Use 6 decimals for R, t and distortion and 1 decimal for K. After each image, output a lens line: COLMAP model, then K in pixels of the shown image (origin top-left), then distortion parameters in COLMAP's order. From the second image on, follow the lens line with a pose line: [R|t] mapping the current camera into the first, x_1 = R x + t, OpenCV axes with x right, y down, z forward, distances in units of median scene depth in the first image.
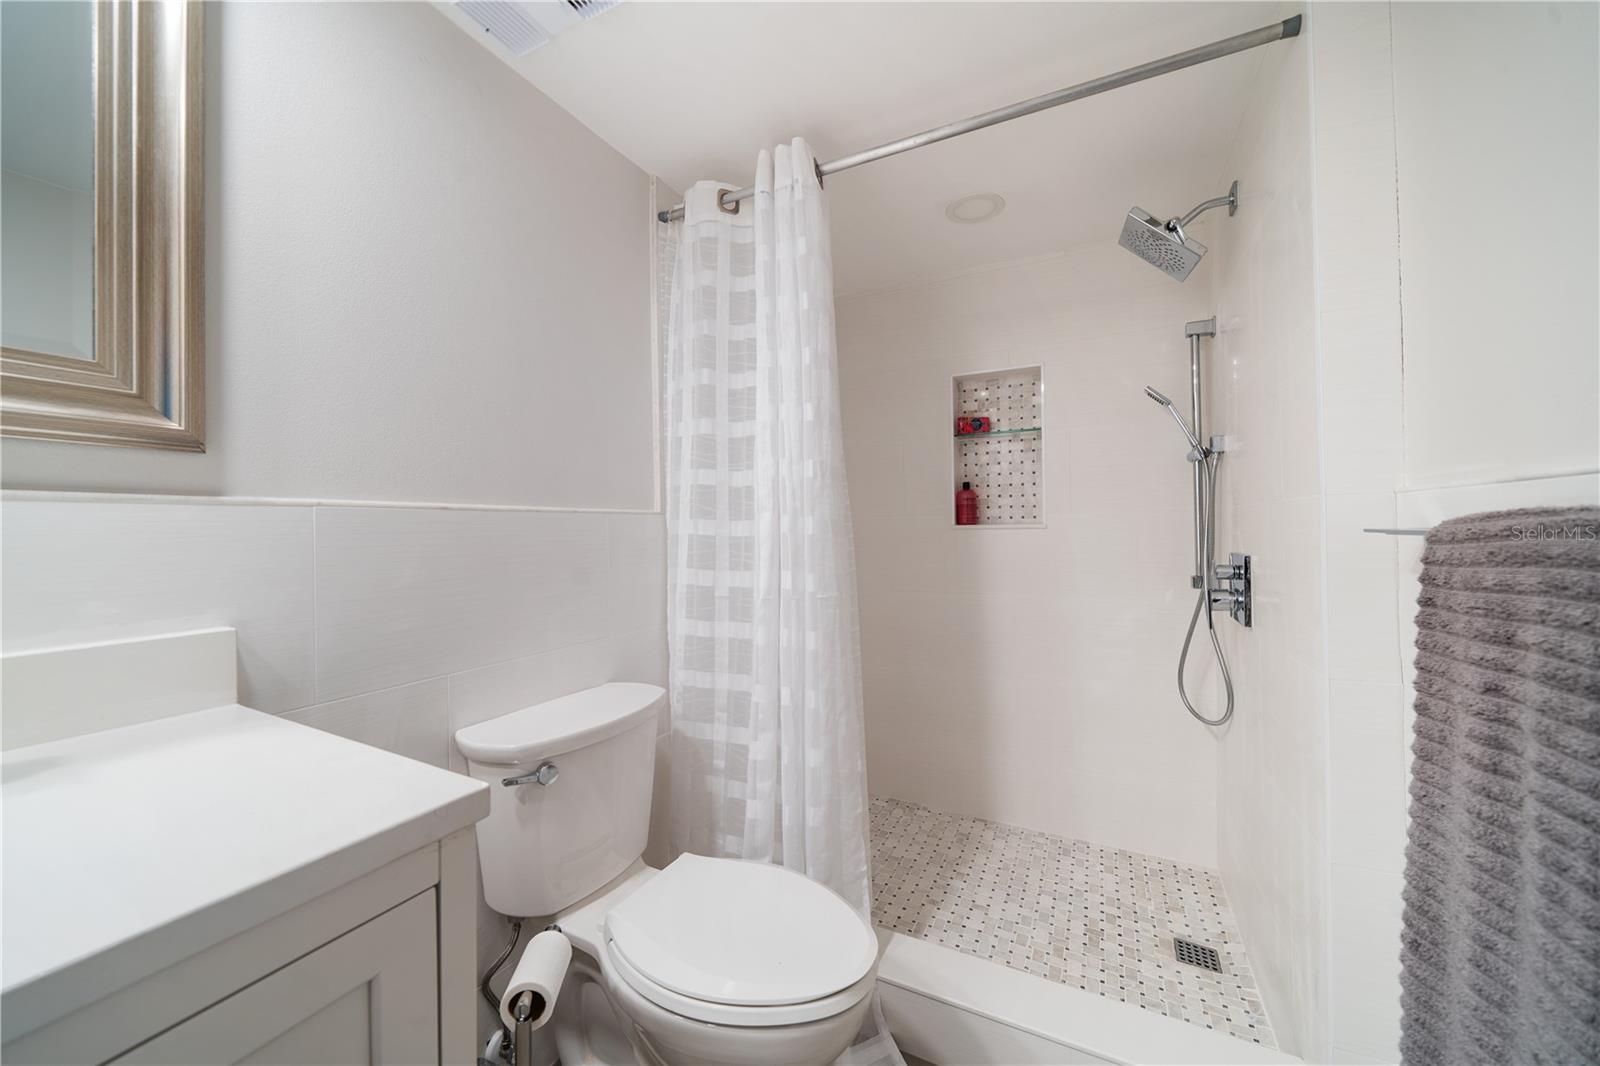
lens RADIAL K [[620.4, 0, 822.3], [0, 620.4, 522.8], [0, 0, 1]] dist [-0.003354, 0.000534]
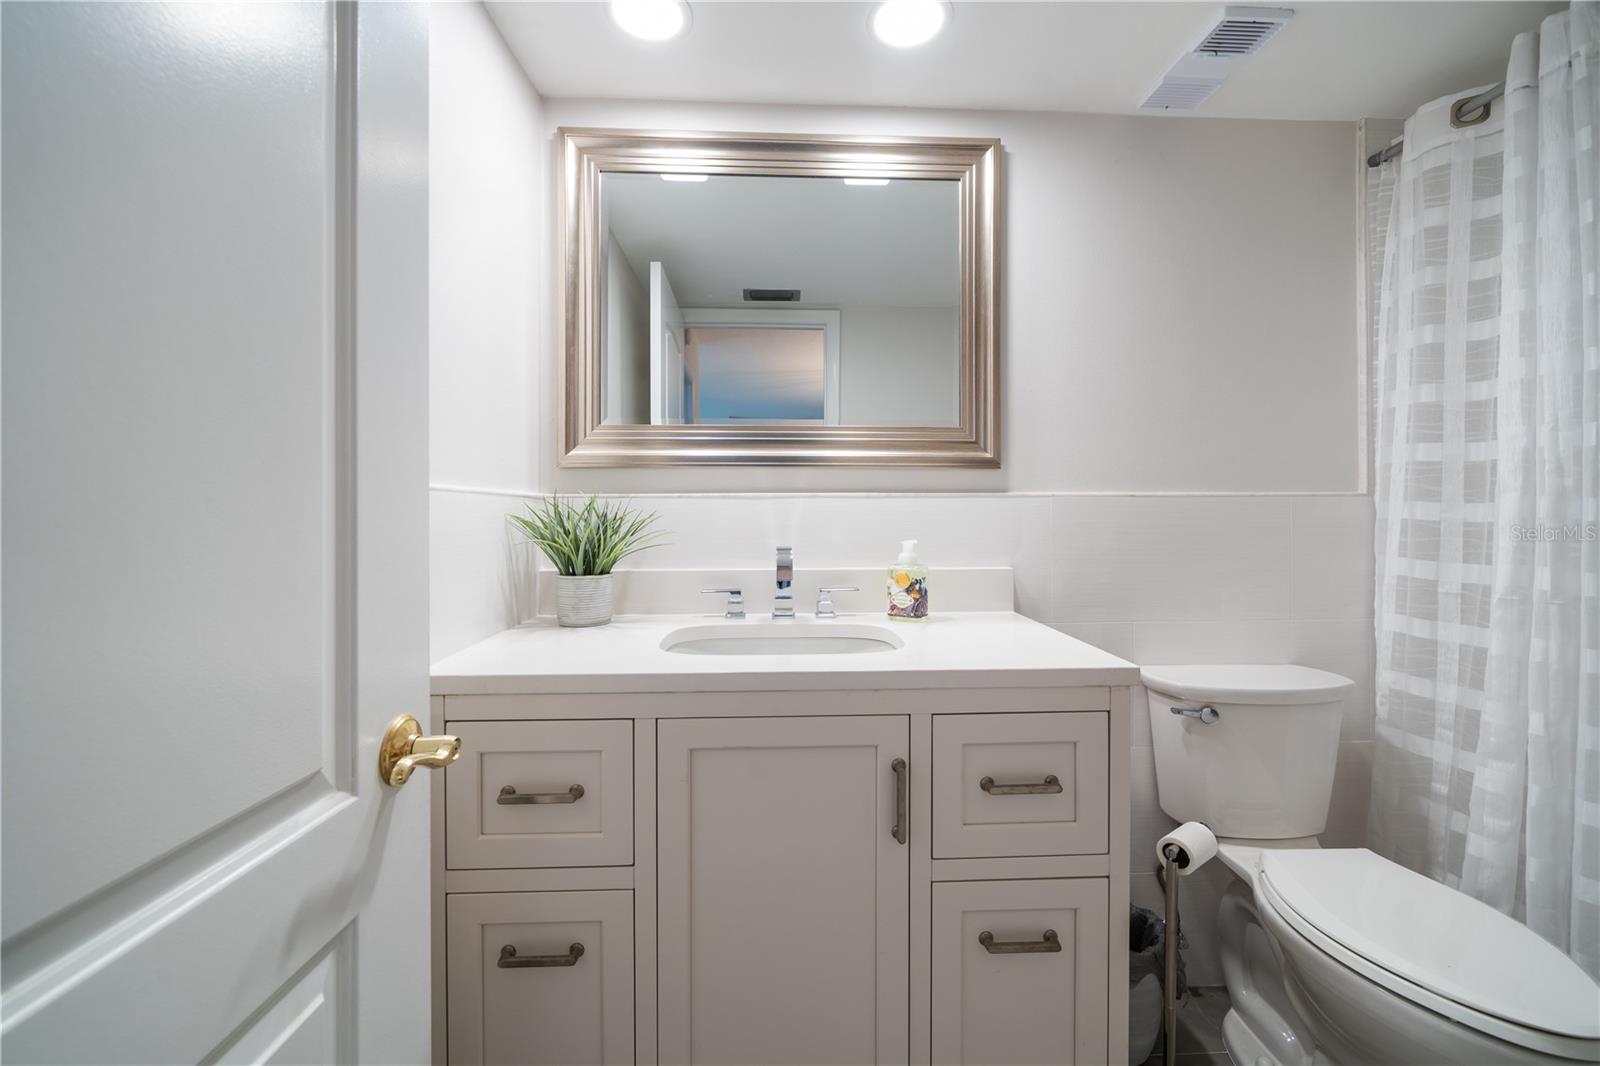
lens RADIAL K [[661.5, 0, 802.5], [0, 661.5, 521.5], [0, 0, 1]] dist [-0.005279, -0.000065]
pose [[0.506562, 0.019733, -0.861978, 0.161880], [0.005040, 0.999653, 0.025847, -0.005846], [0.862189, -0.017438, 0.506287, -0.206628]]
